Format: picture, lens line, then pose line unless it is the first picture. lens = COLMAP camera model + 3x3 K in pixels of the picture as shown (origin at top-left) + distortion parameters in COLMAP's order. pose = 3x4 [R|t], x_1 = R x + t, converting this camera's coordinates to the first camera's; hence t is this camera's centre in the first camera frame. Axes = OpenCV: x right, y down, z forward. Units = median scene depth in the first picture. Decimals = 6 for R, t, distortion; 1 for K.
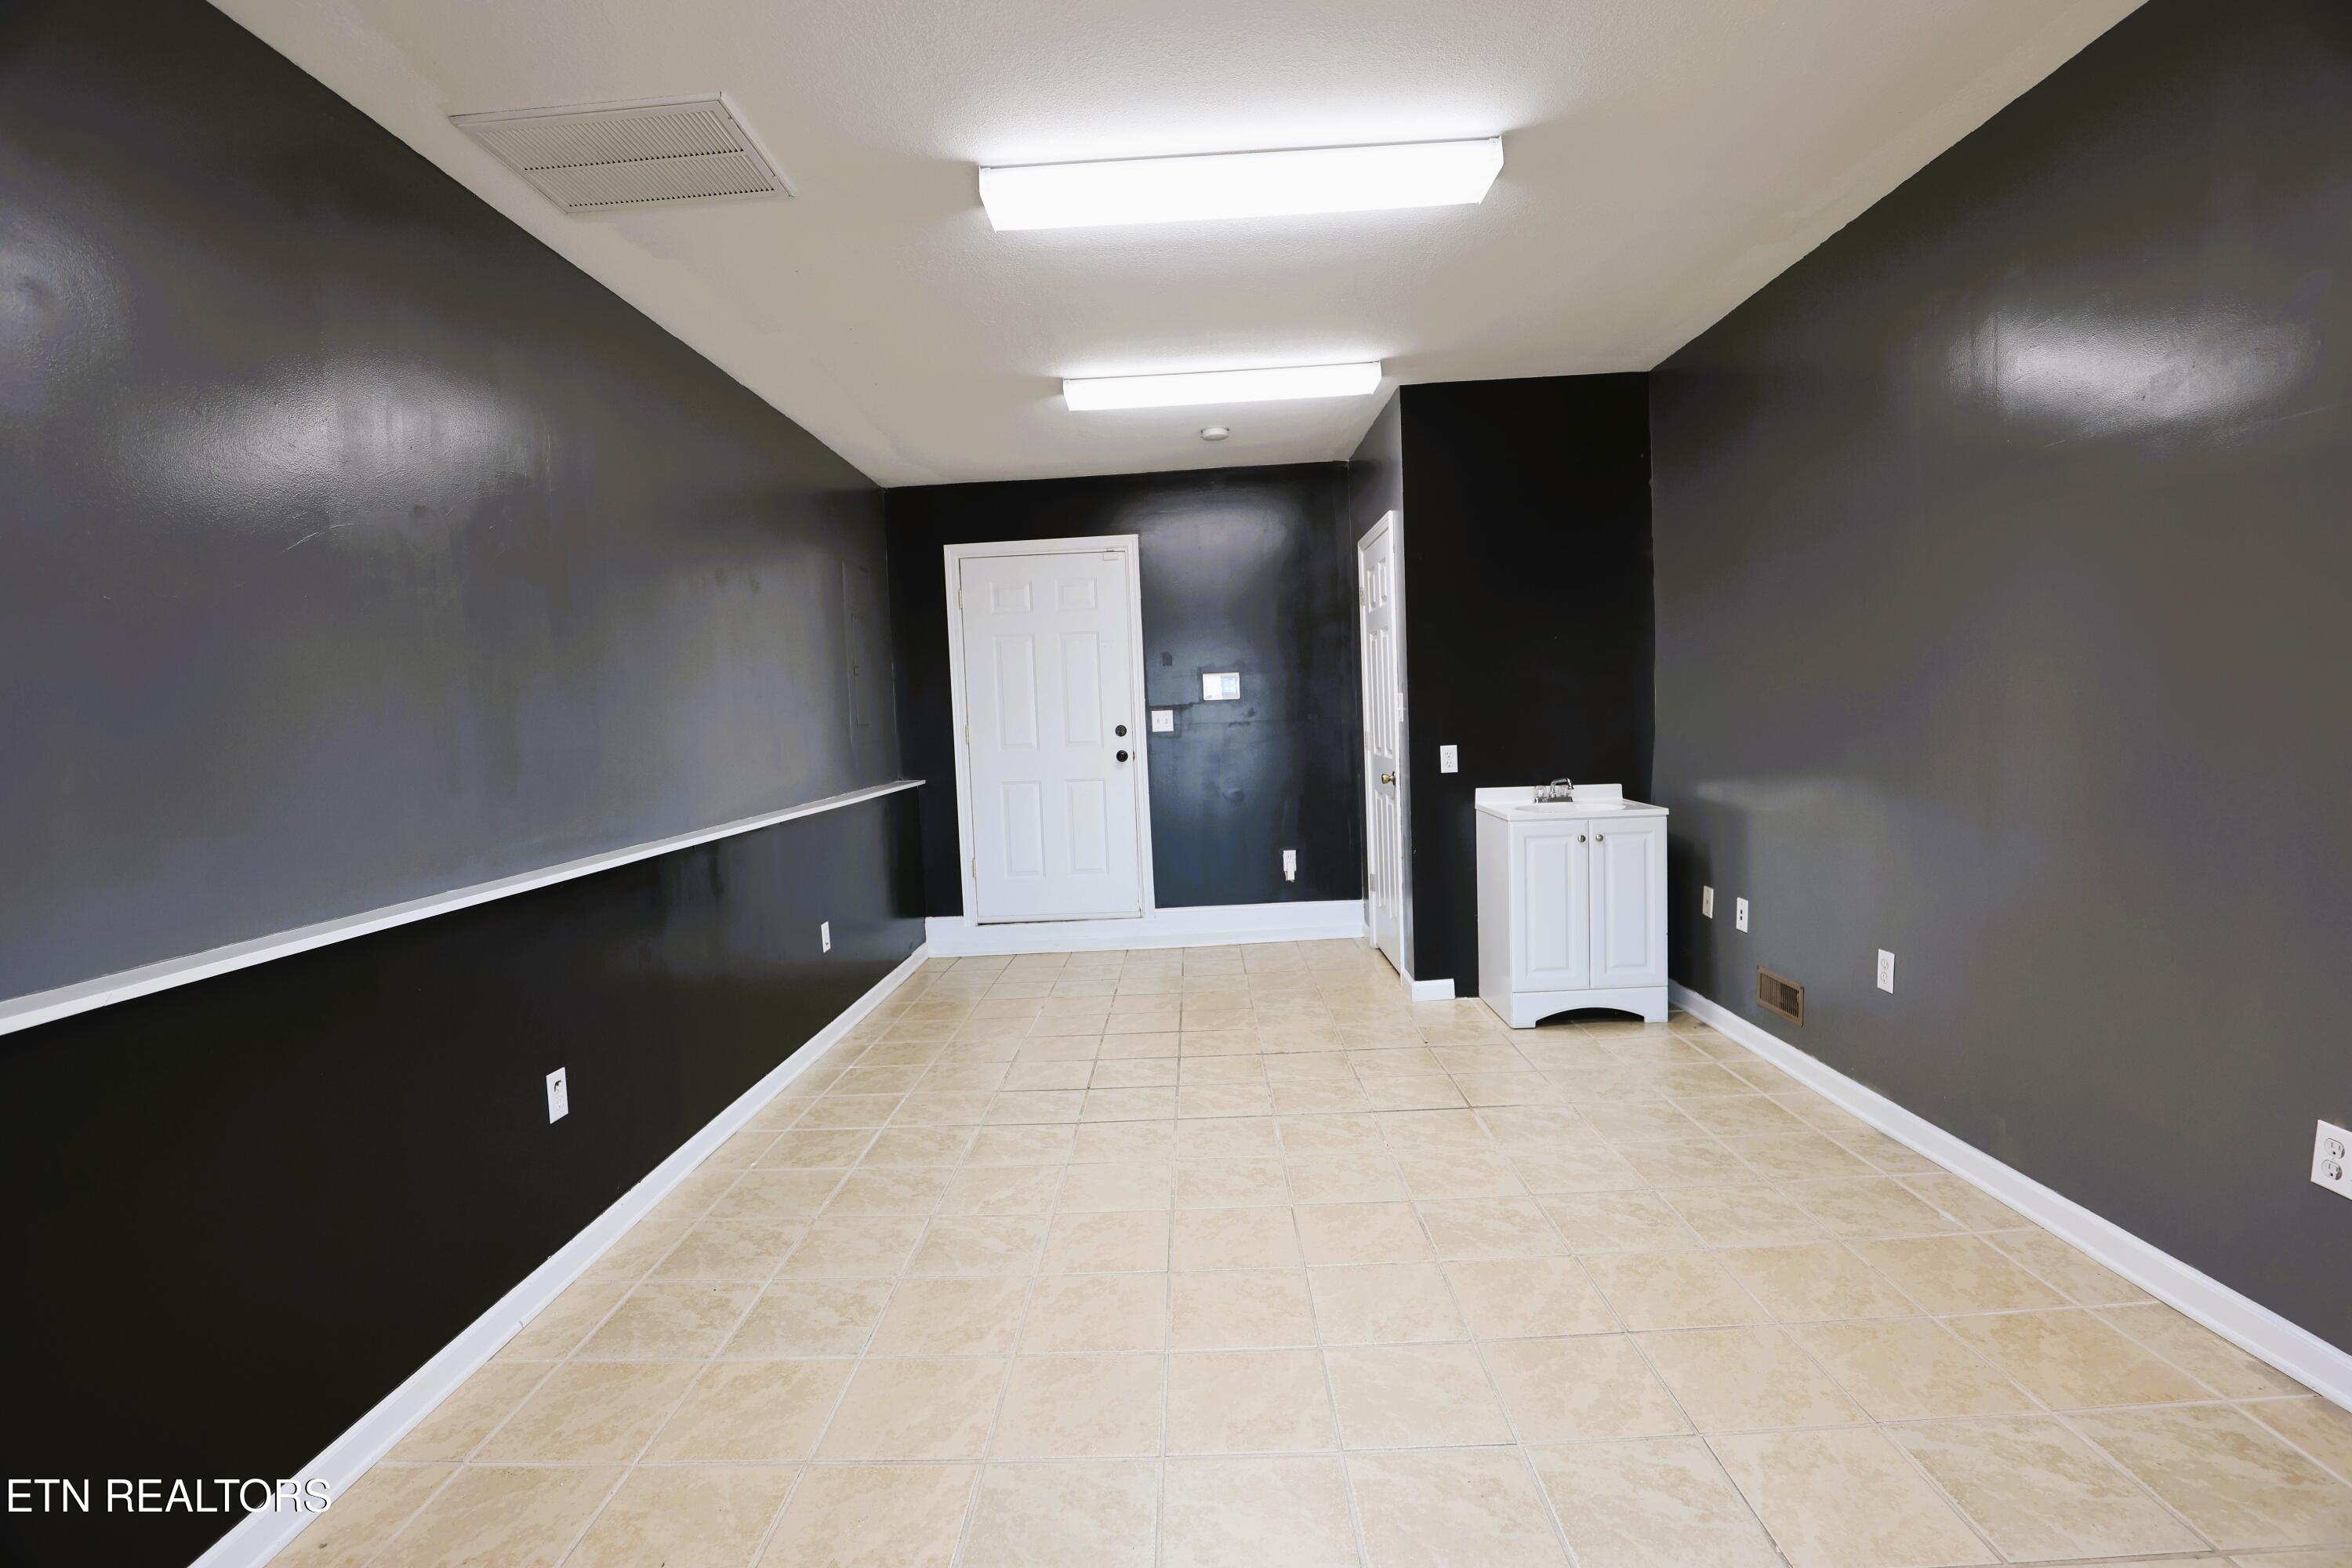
lens RADIAL K [[1076.1, 0, 1173.8], [0, 1076.1, 787.9], [0, 0, 1]] dist [-0.032091, 0.003669]
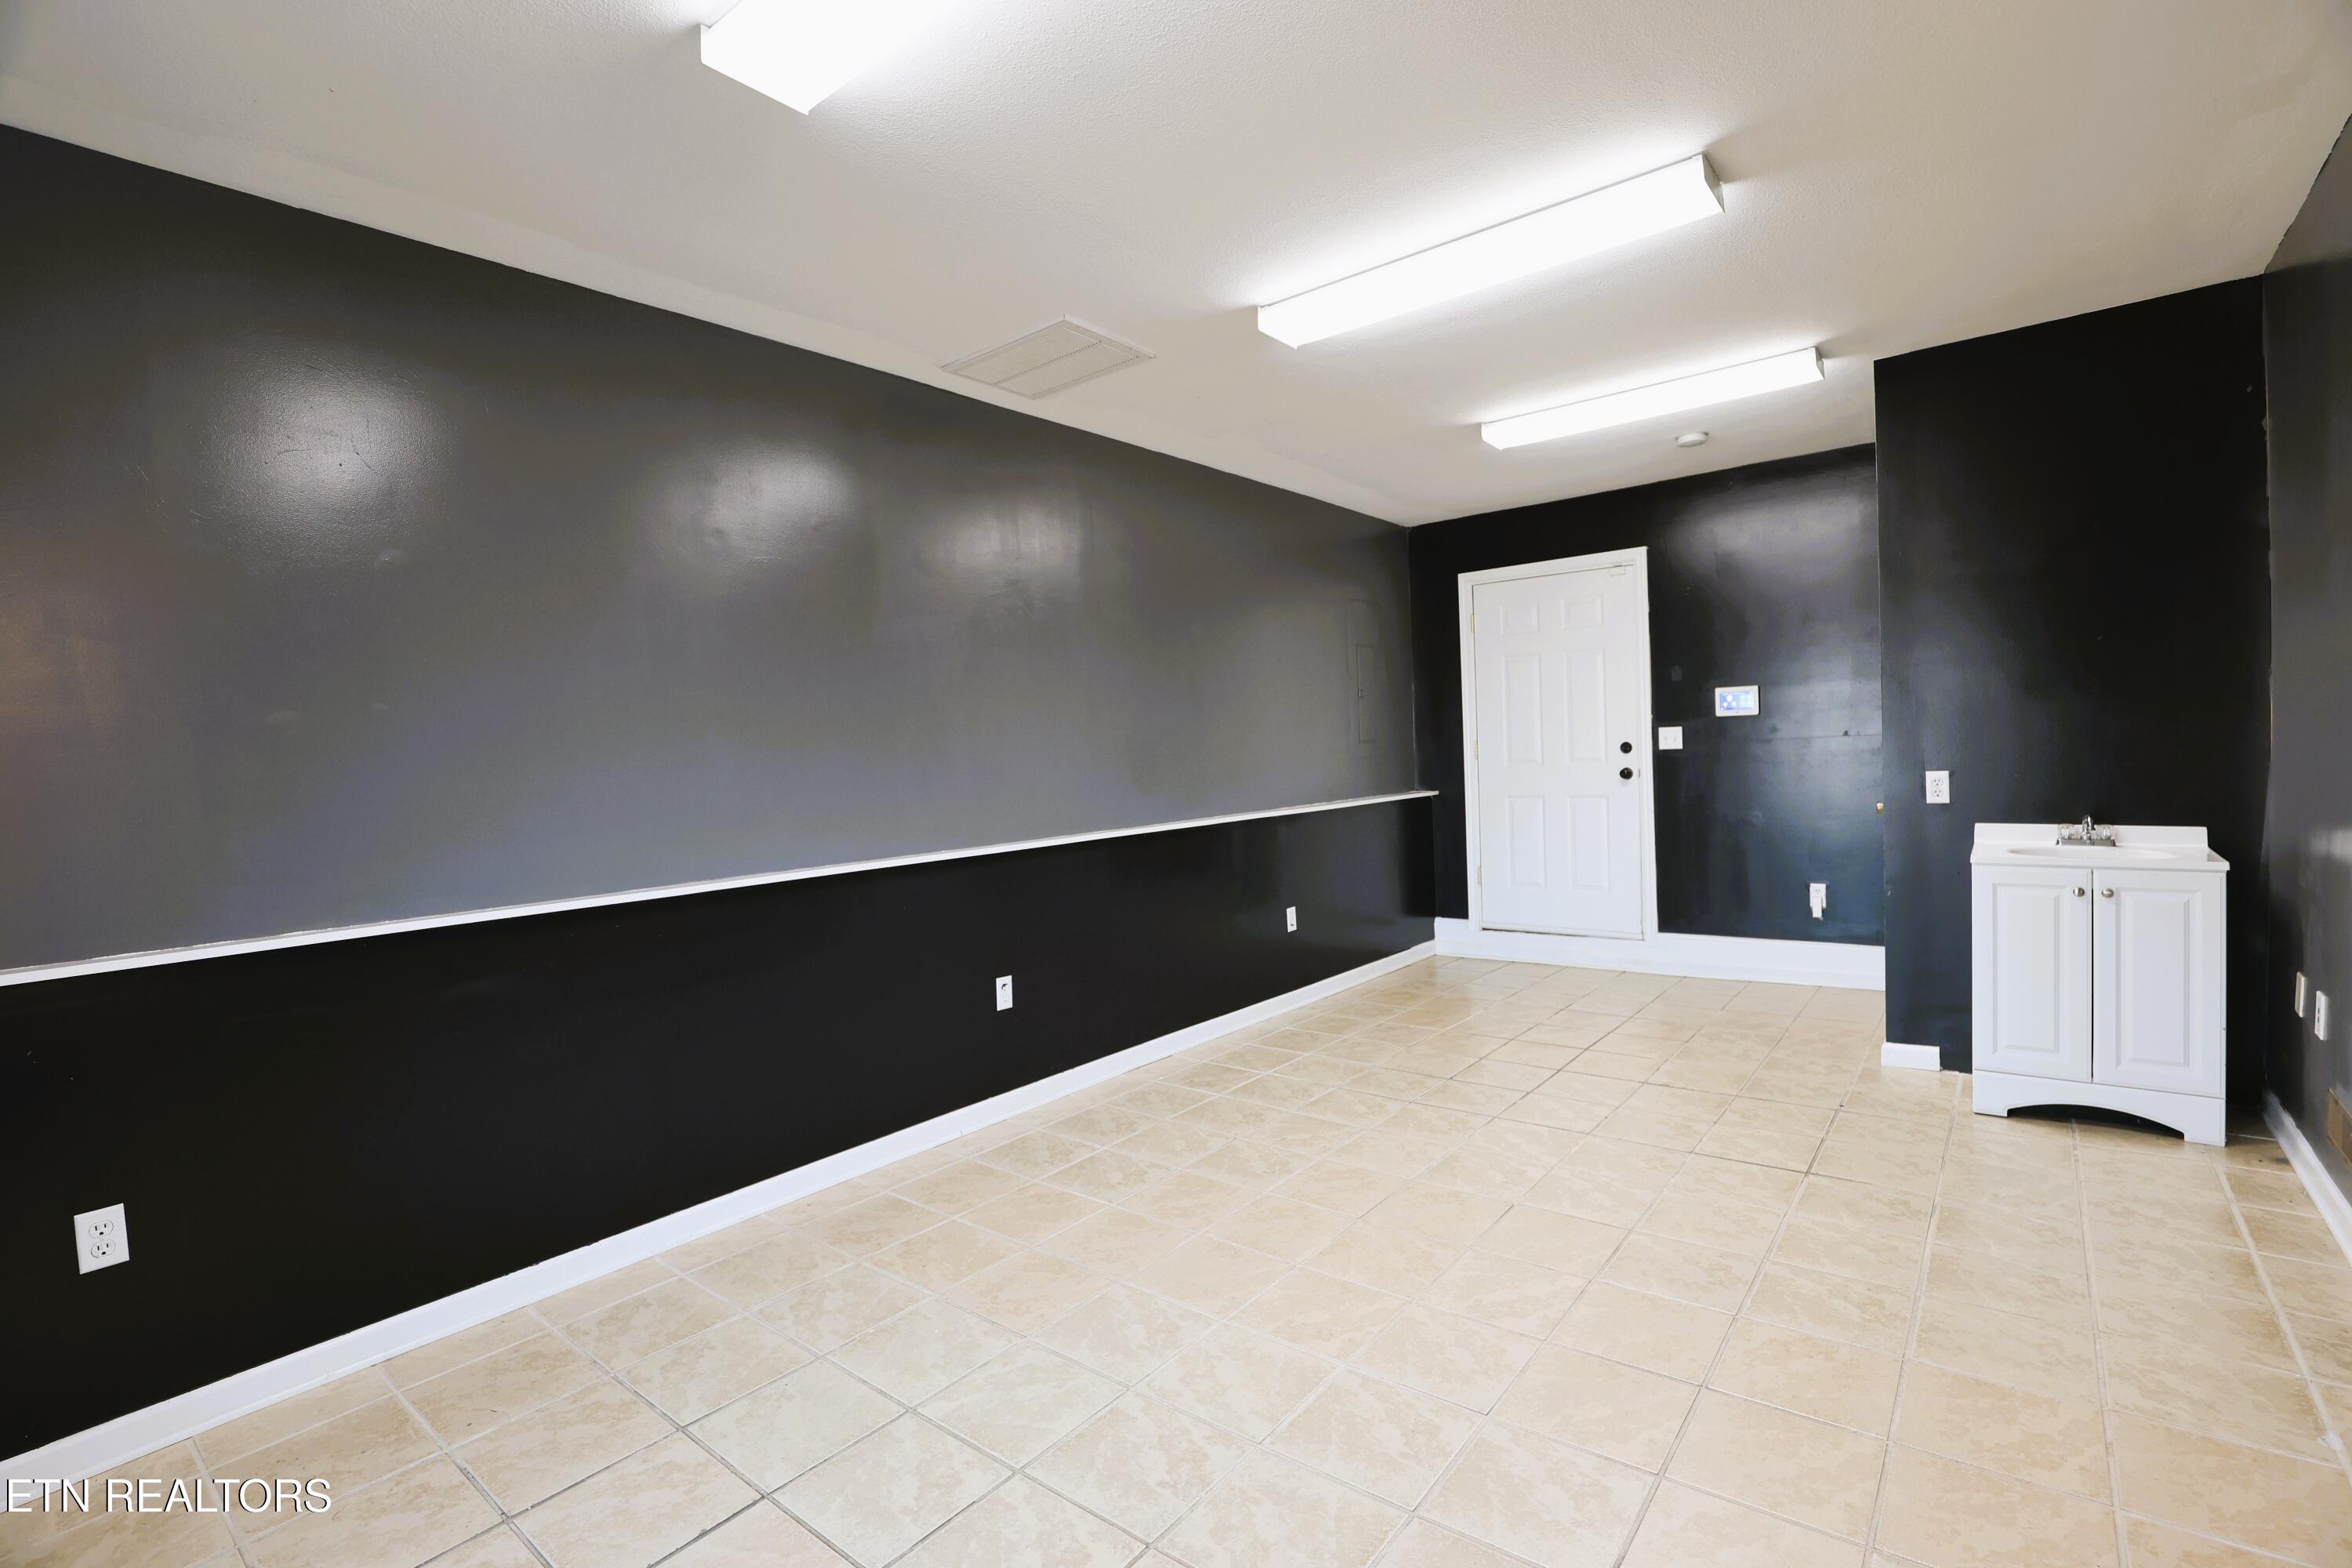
lens RADIAL K [[1076.1, 0, 1177.2], [0, 1076.1, 786.8], [0, 0, 1]] dist [-0.032091, 0.003669]
pose [[0.790332, 0.031155, -0.611886, 0.303901], [-0.035547, 0.999356, 0.004970, -0.010230], [0.611647, 0.017823, 0.790930, -0.031387]]
